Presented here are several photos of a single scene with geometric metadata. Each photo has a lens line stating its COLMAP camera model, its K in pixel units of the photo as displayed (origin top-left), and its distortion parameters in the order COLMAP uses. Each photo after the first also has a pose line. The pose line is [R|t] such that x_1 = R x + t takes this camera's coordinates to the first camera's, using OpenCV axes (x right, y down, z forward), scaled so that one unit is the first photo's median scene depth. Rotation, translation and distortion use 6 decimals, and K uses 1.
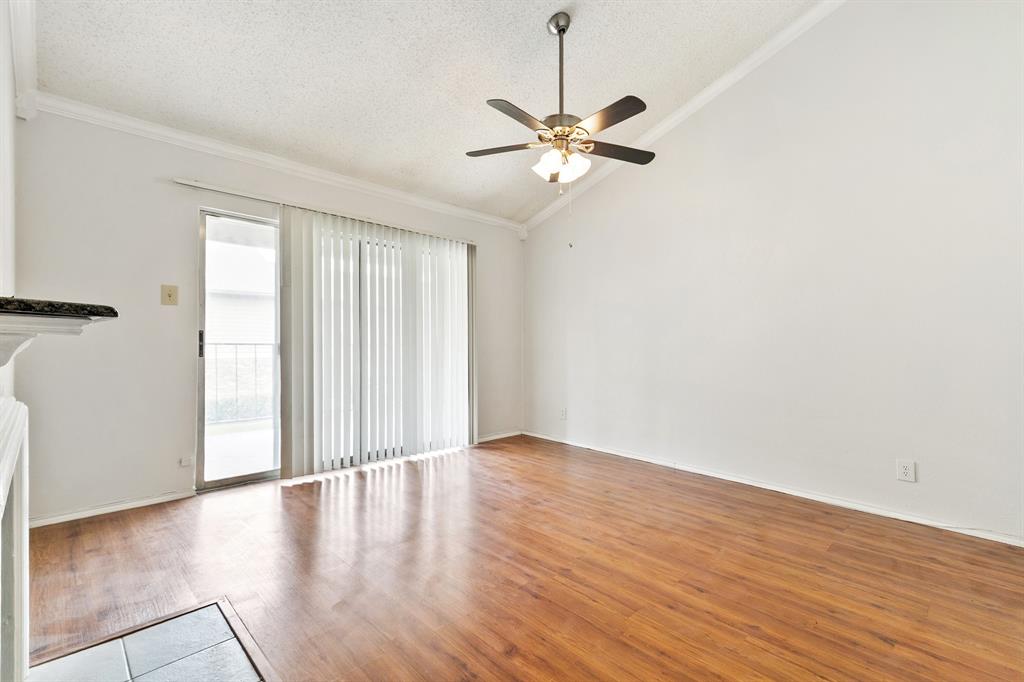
lens RADIAL K [[465.8, 0, 510.5], [0, 465.8, 338.4], [0, 0, 1]] dist [0.005167, -0.002125]
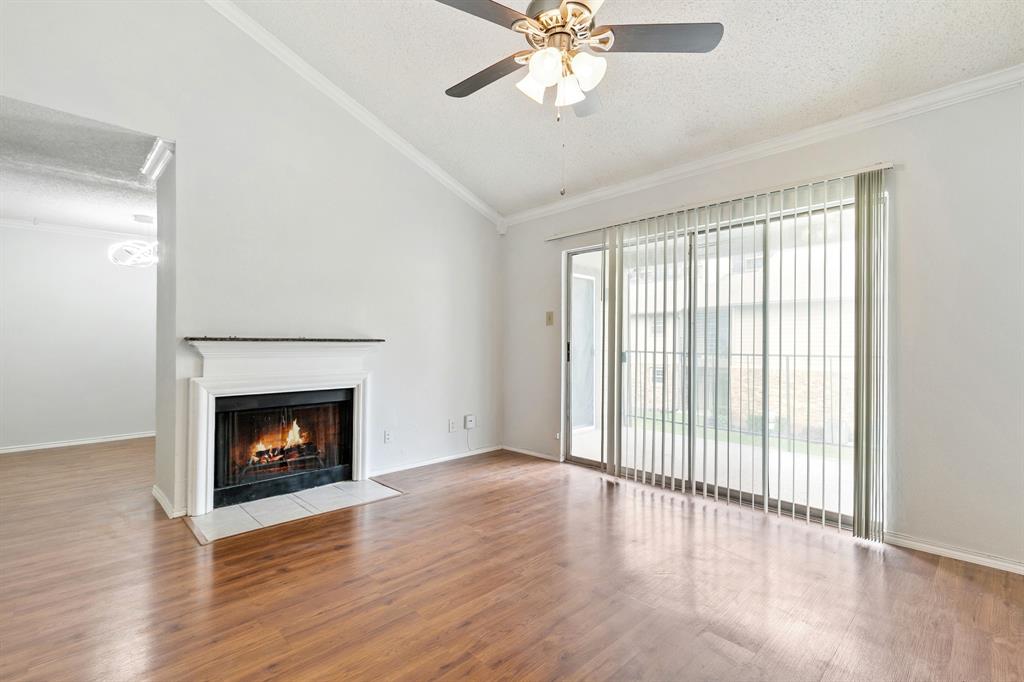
lens RADIAL K [[465.8, 0, 508.0], [0, 465.8, 349.8], [0, 0, 1]] dist [0.005167, -0.002125]
pose [[-0.016453, -0.006141, -0.999846, 0.794490], [0.002623, 0.999977, -0.006185, 0.015523], [0.999861, -0.002724, -0.016437, 0.975674]]
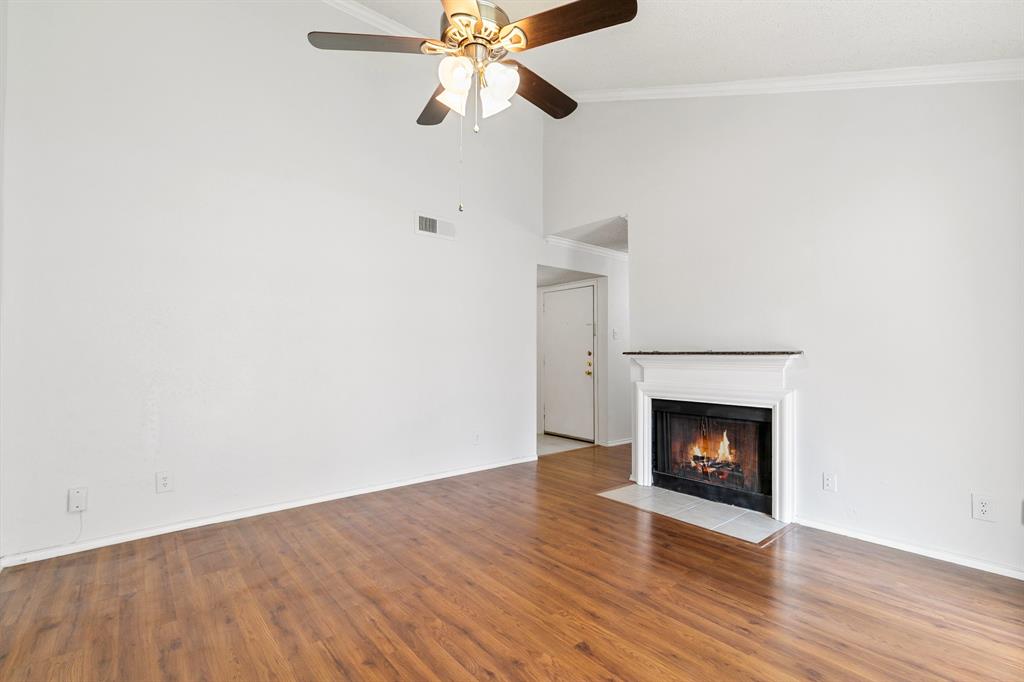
lens RADIAL K [[465.8, 0, 509.8], [0, 465.8, 347.7], [0, 0, 1]] dist [0.005167, -0.002125]
pose [[-0.996319, -0.019560, 0.083461, 0.020823], [-0.020947, 0.999656, -0.015777, -0.002836], [-0.083123, -0.017467, -0.996386, 1.705376]]
